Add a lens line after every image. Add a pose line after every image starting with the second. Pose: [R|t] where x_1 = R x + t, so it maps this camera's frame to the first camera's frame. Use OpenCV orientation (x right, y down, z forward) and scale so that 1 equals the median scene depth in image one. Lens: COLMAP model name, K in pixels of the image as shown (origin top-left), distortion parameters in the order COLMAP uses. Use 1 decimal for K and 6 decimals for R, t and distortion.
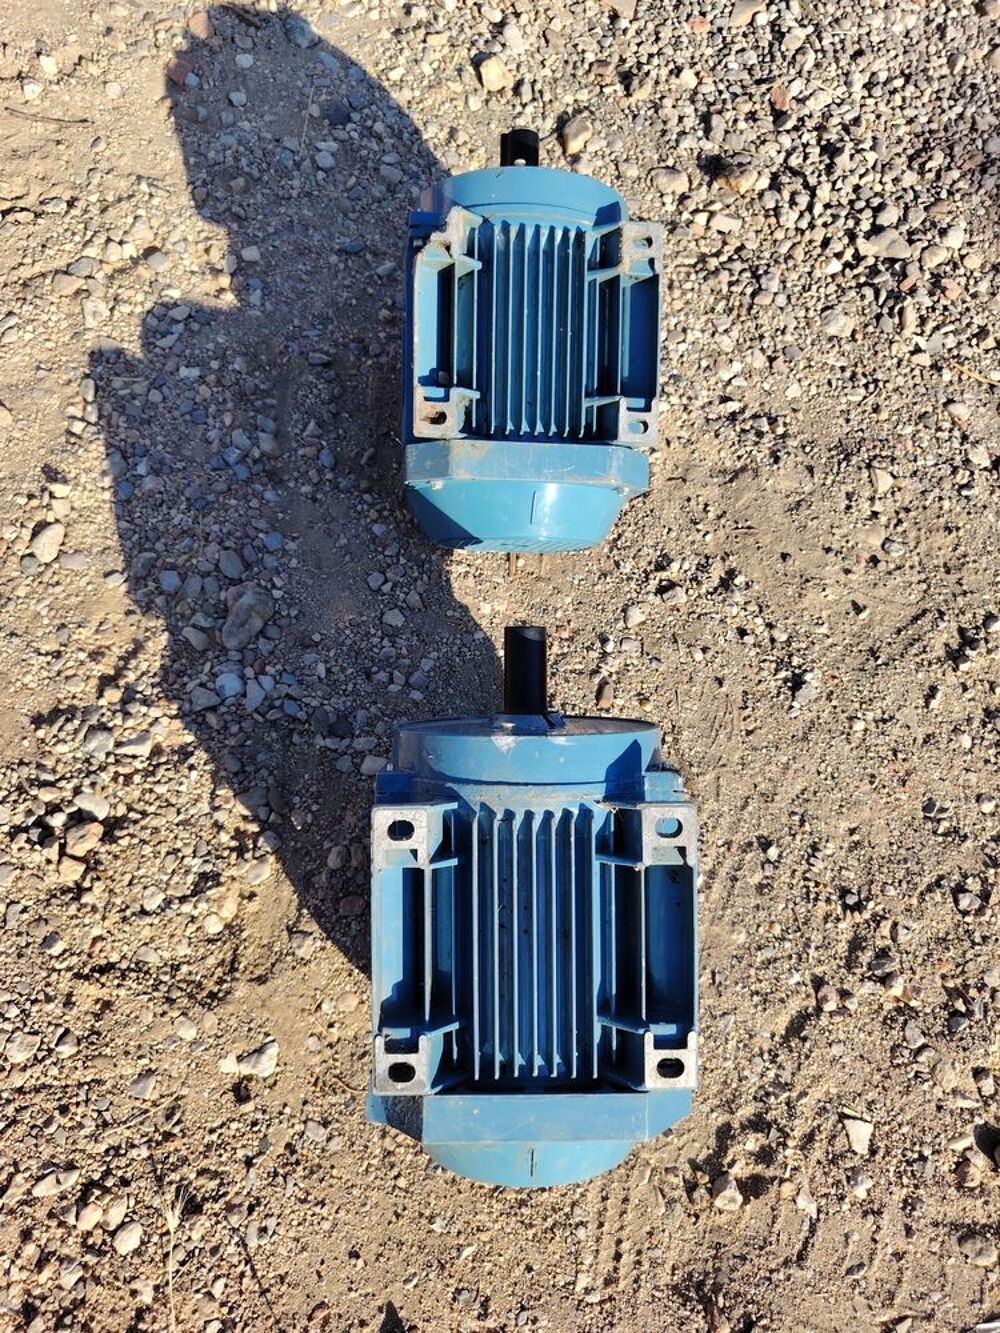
lens RADIAL K [[939.7, 0, 501.8], [0, 939.7, 662.5], [0, 0, 1]] dist [0.001500, 0.004306]
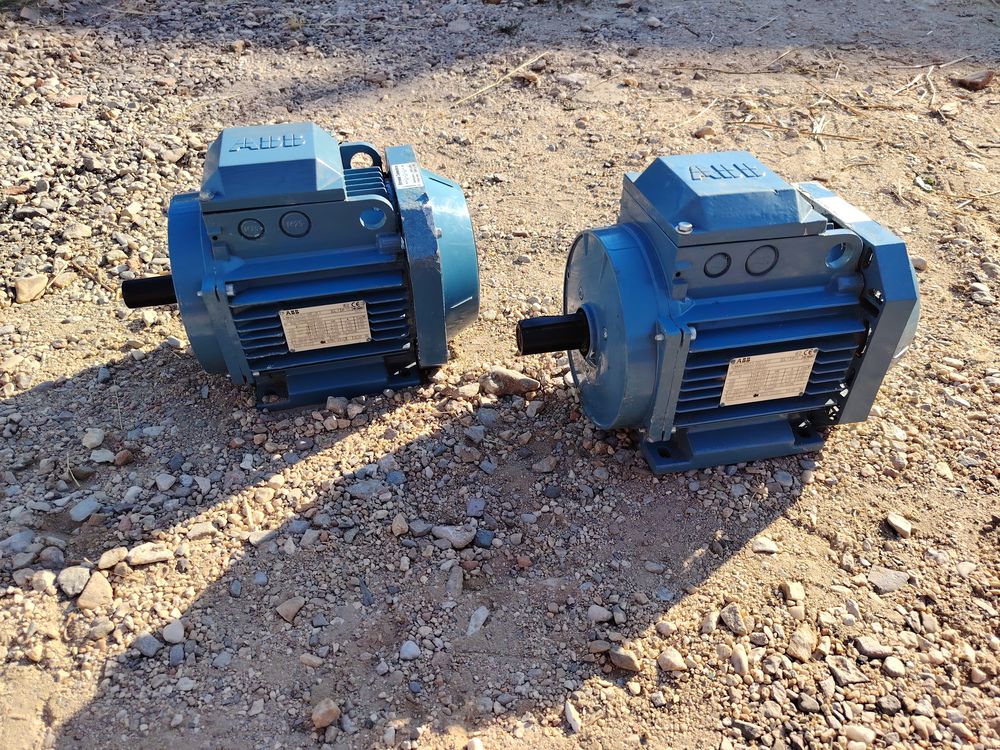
lens RADIAL K [[705.0, 0, 494.9], [0, 705.0, 376.1], [0, 0, 1]] dist [0.001500, 0.004306]
pose [[-0.126536, -0.698965, 0.703873, -0.977162], [0.924754, 0.173620, 0.338653, -0.403475], [-0.358912, 0.693761, 0.624402, 0.489512]]
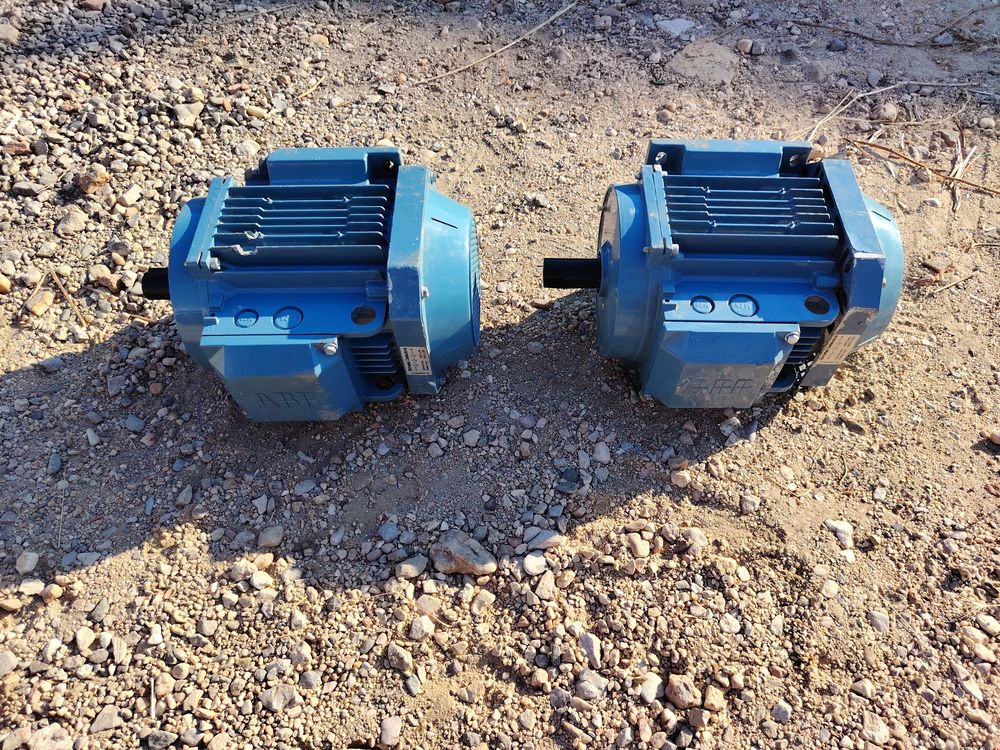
lens RADIAL K [[705.0, 0, 508.8], [0, 705.0, 376.1], [0, 0, 1]] dist [0.001500, 0.004306]
pose [[0.059895, -0.864314, 0.499374, -0.541497], [0.931805, 0.227823, 0.282554, -0.301706], [-0.357984, 0.448396, 0.819017, 0.254748]]
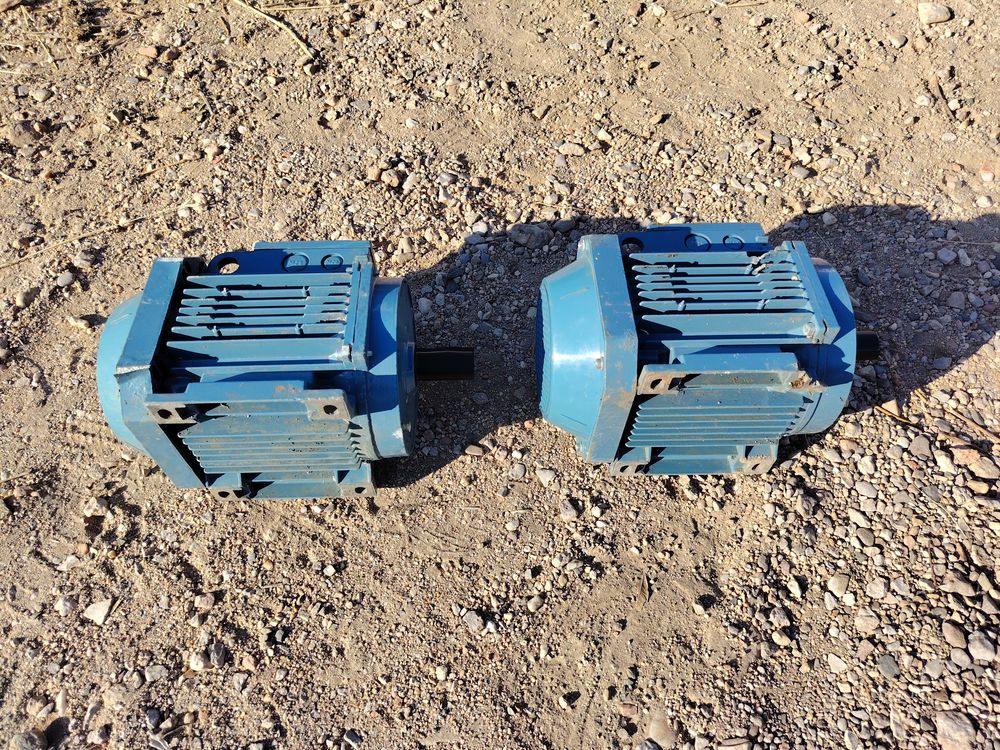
lens RADIAL K [[705.0, 0, 499.5], [0, 705.0, 374.9], [0, 0, 1]] dist [0.001500, 0.004306]
pose [[-0.016813, 0.787014, -0.616706, 0.664989], [-0.932803, 0.209727, 0.293075, -0.317066], [0.359994, 0.580193, 0.730603, 0.308639]]
